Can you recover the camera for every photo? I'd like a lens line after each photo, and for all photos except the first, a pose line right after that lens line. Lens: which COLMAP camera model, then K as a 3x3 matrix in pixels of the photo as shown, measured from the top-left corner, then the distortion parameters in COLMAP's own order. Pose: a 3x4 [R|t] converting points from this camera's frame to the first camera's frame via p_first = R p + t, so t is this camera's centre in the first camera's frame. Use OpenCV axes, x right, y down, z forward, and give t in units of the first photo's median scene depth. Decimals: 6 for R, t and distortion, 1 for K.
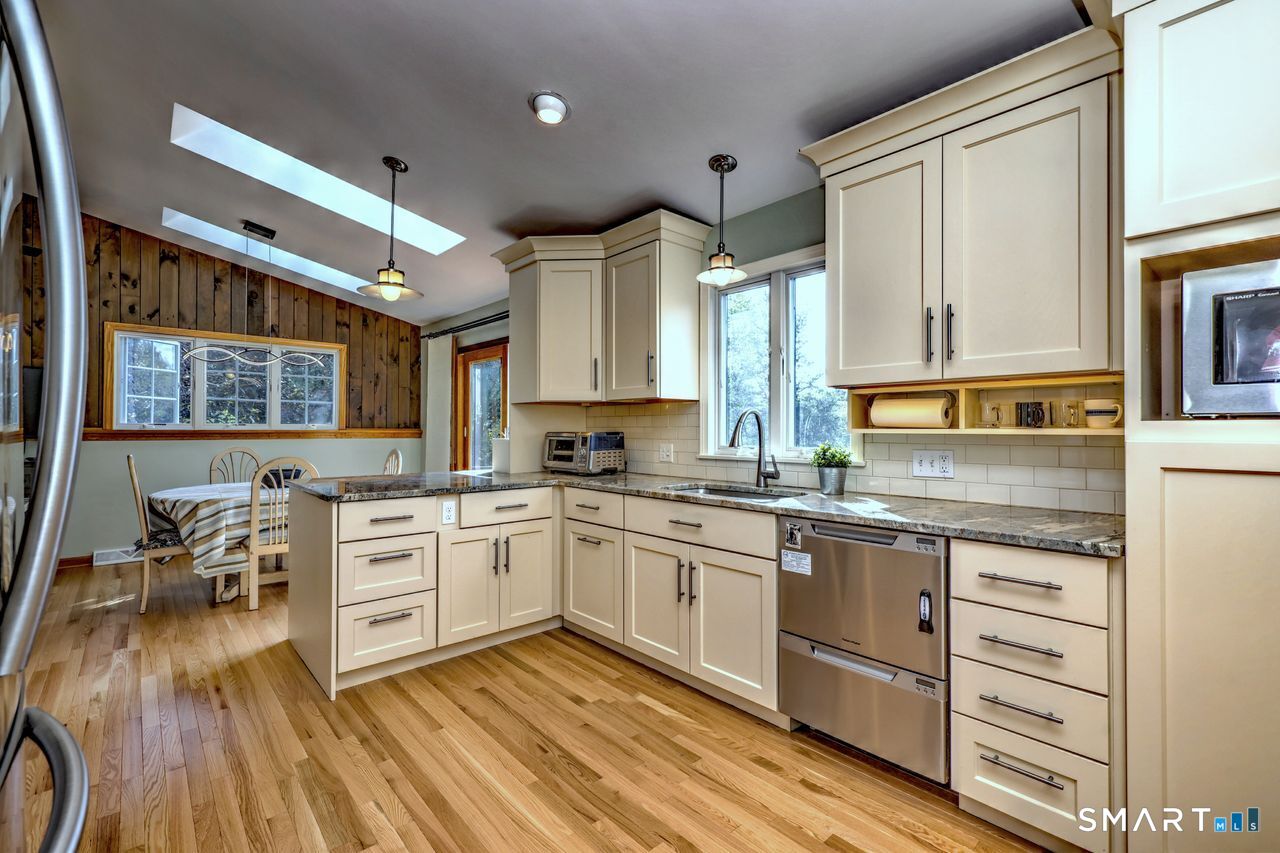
lens RADIAL K [[556.2, 0, 632.7], [0, 556.2, 425.1], [0, 0, 1]] dist [0.001490, 0.000390]
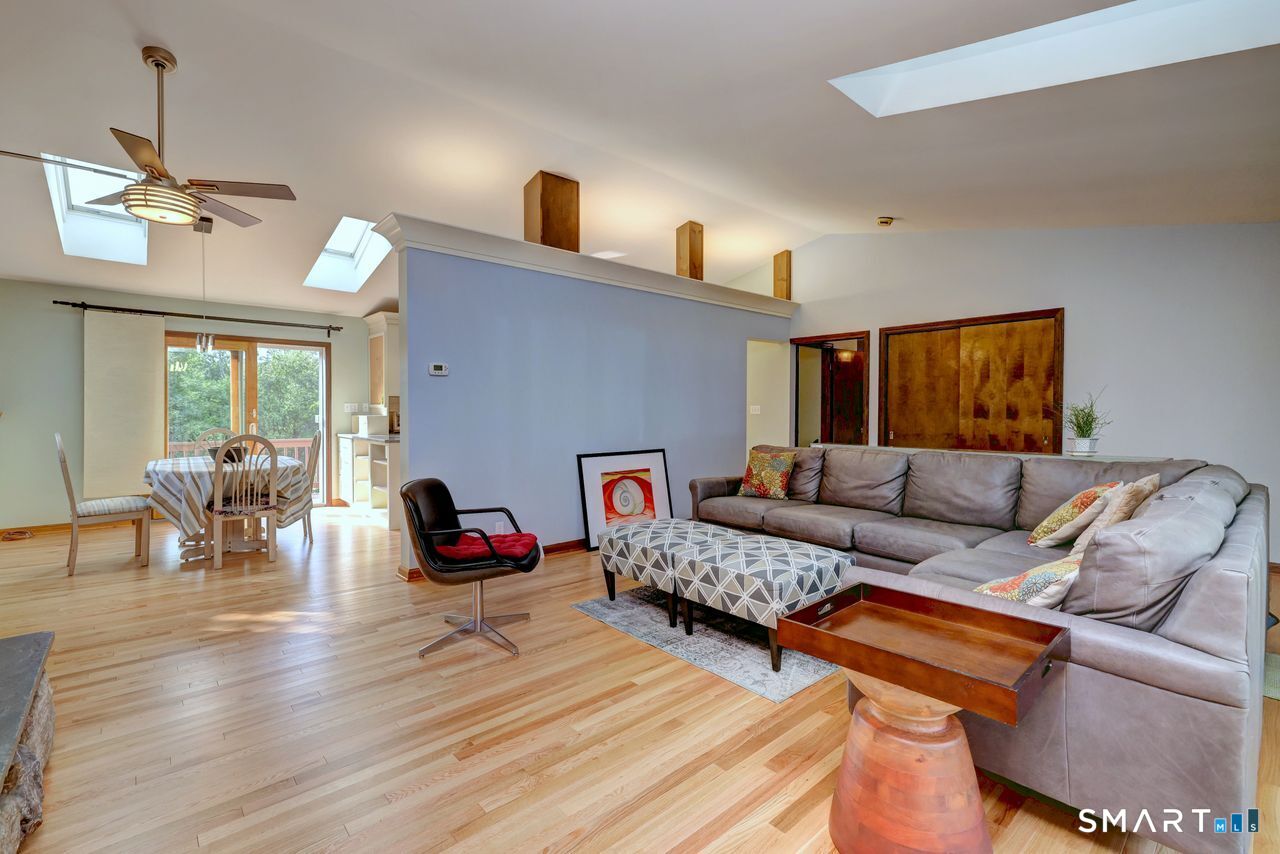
lens RADIAL K [[570.8, 0, 626.5], [0, 570.8, 418.5], [0, 0, 1]] dist [-0.001103, 0.000081]
pose [[0.009040, -0.019411, 0.999771, -2.738634], [-0.009026, 0.999769, 0.019492, -0.011784], [-0.999918, -0.009200, 0.008863, 0.274359]]
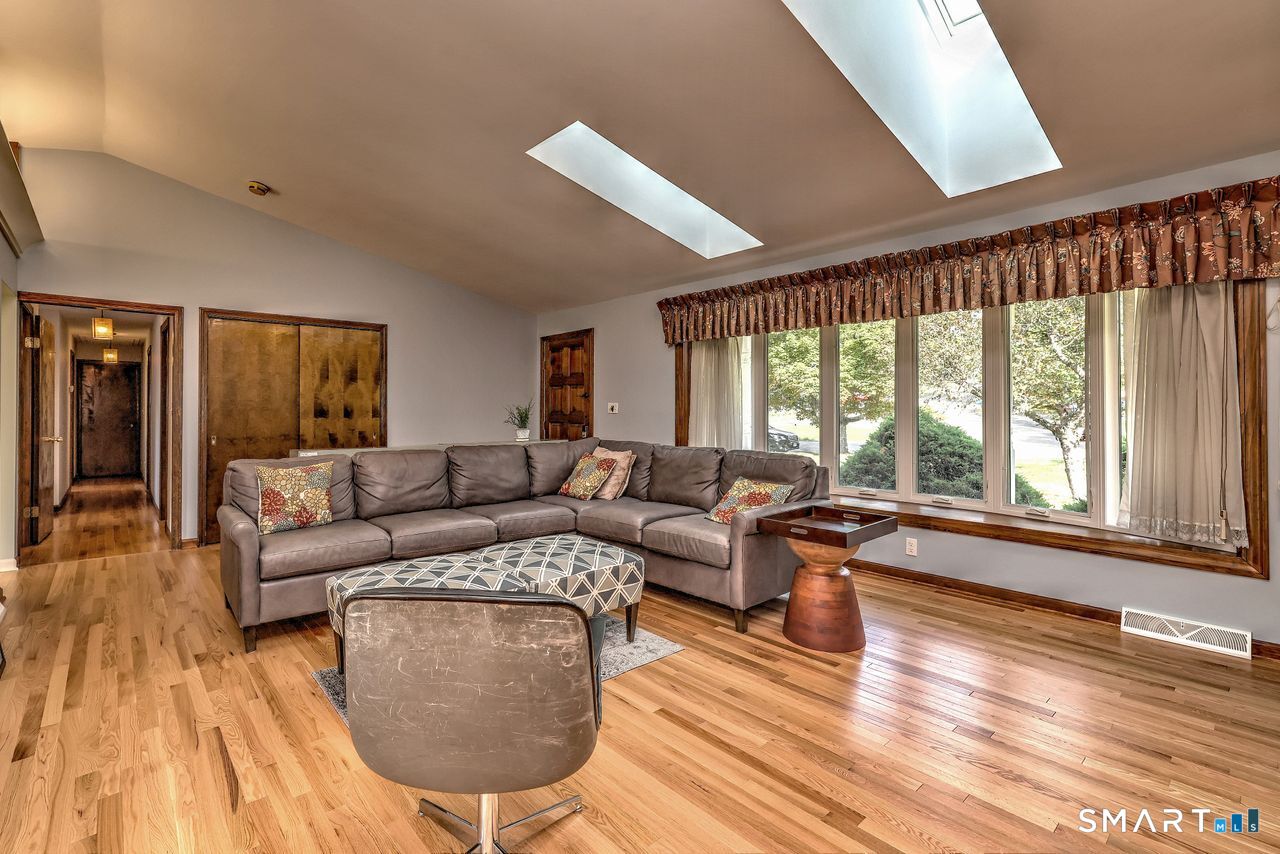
lens RADIAL K [[575.5, 0, 612.4], [0, 575.5, 410.5], [0, 0, 1]] dist [0.001043, 0.000470]
pose [[-0.999902, -0.003245, 0.013593, -1.800688], [-0.003366, 0.999955, -0.008857, 0.003285], [-0.013563, -0.008902, -0.999868, 1.082934]]
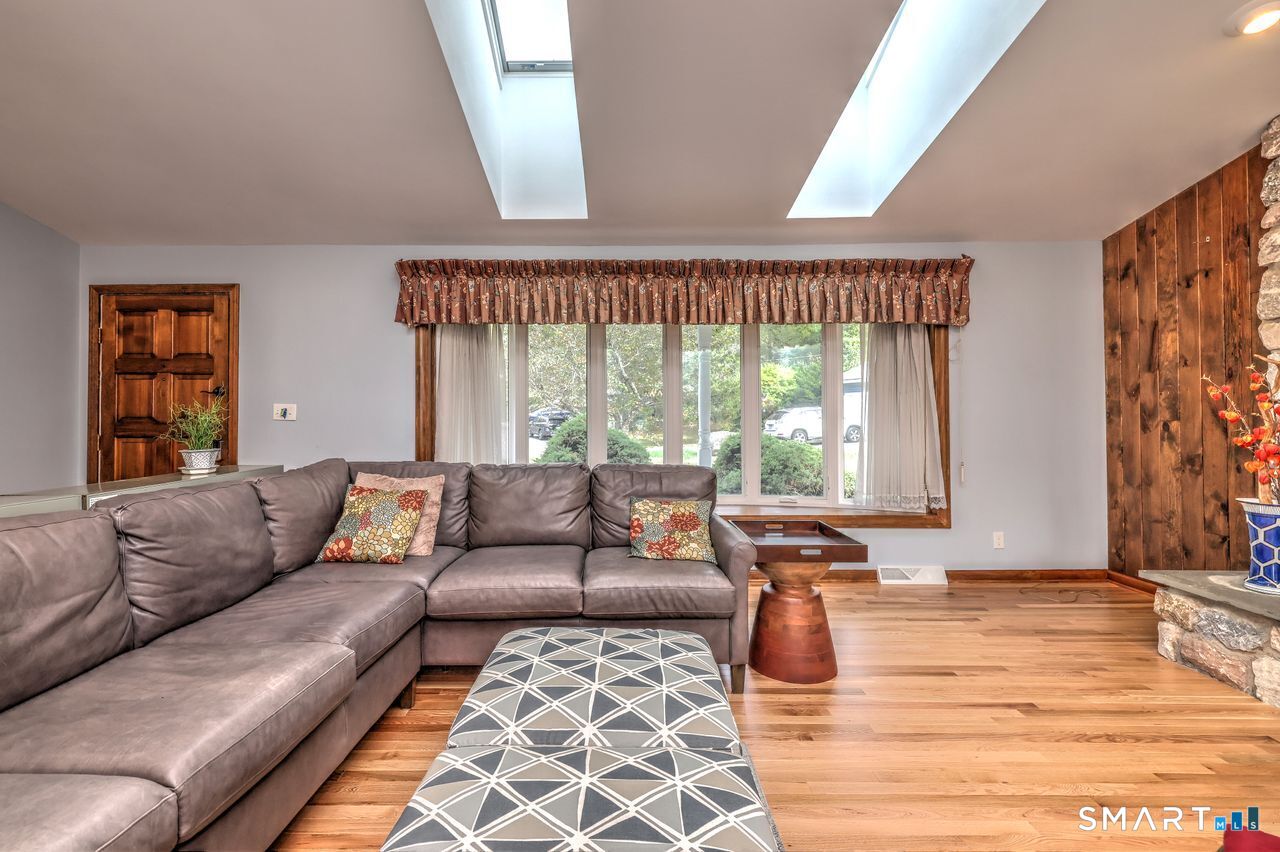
lens RADIAL K [[569.9, 0, 613.8], [0, 569.9, 409.5], [0, 0, 1]] dist [0.001192, 0.000243]
pose [[-0.671297, -0.010776, -0.741110, -1.260339], [0.006095, 0.999780, -0.020057, 0.002130], [0.741163, -0.017981, -0.671084, 0.428754]]
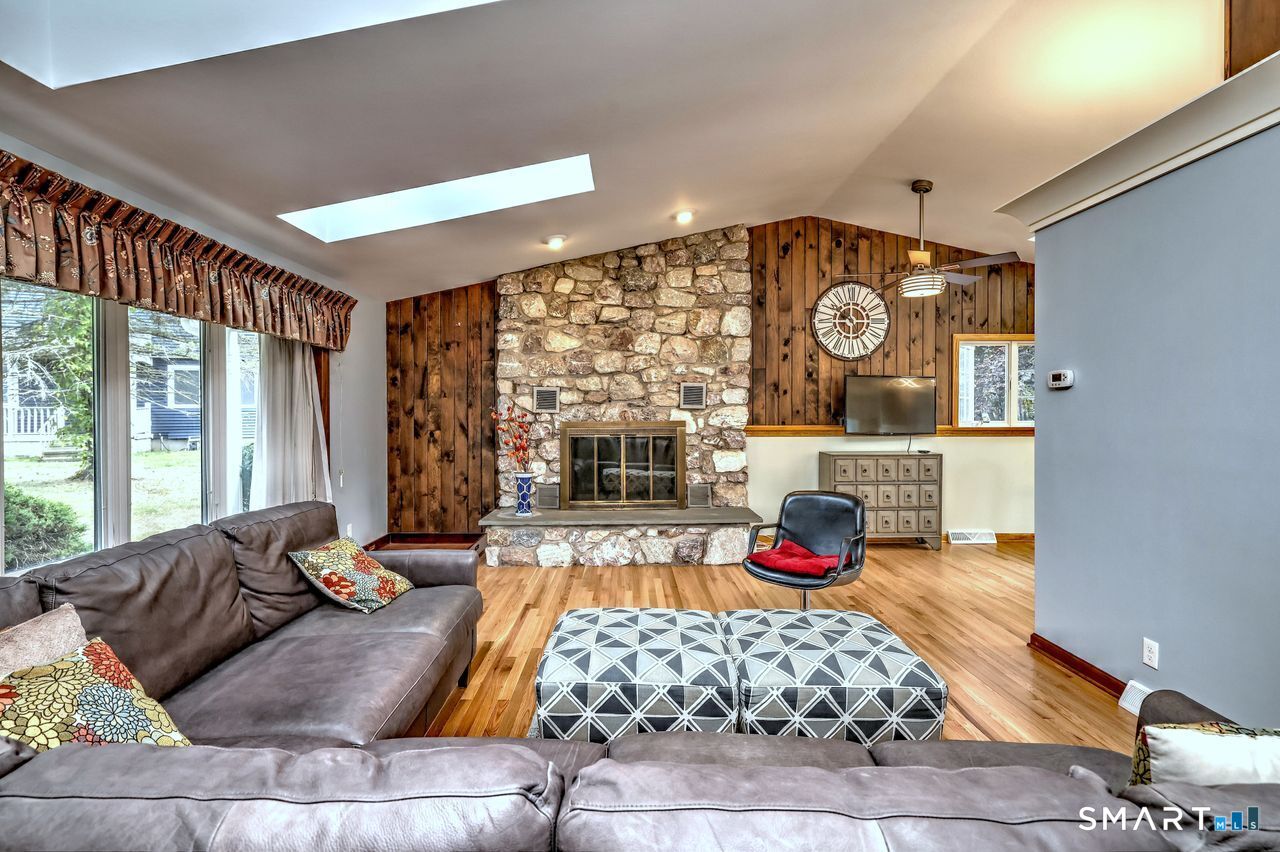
lens RADIAL K [[565.5, 0, 637.6], [0, 565.5, 416.9], [0, 0, 1]] dist [0.000159, 0.000135]
pose [[0.757640, 0.001026, -0.652672, -1.174343], [0.008412, 0.999900, 0.011337, -0.055858], [0.652619, -0.014079, 0.757556, -0.559268]]
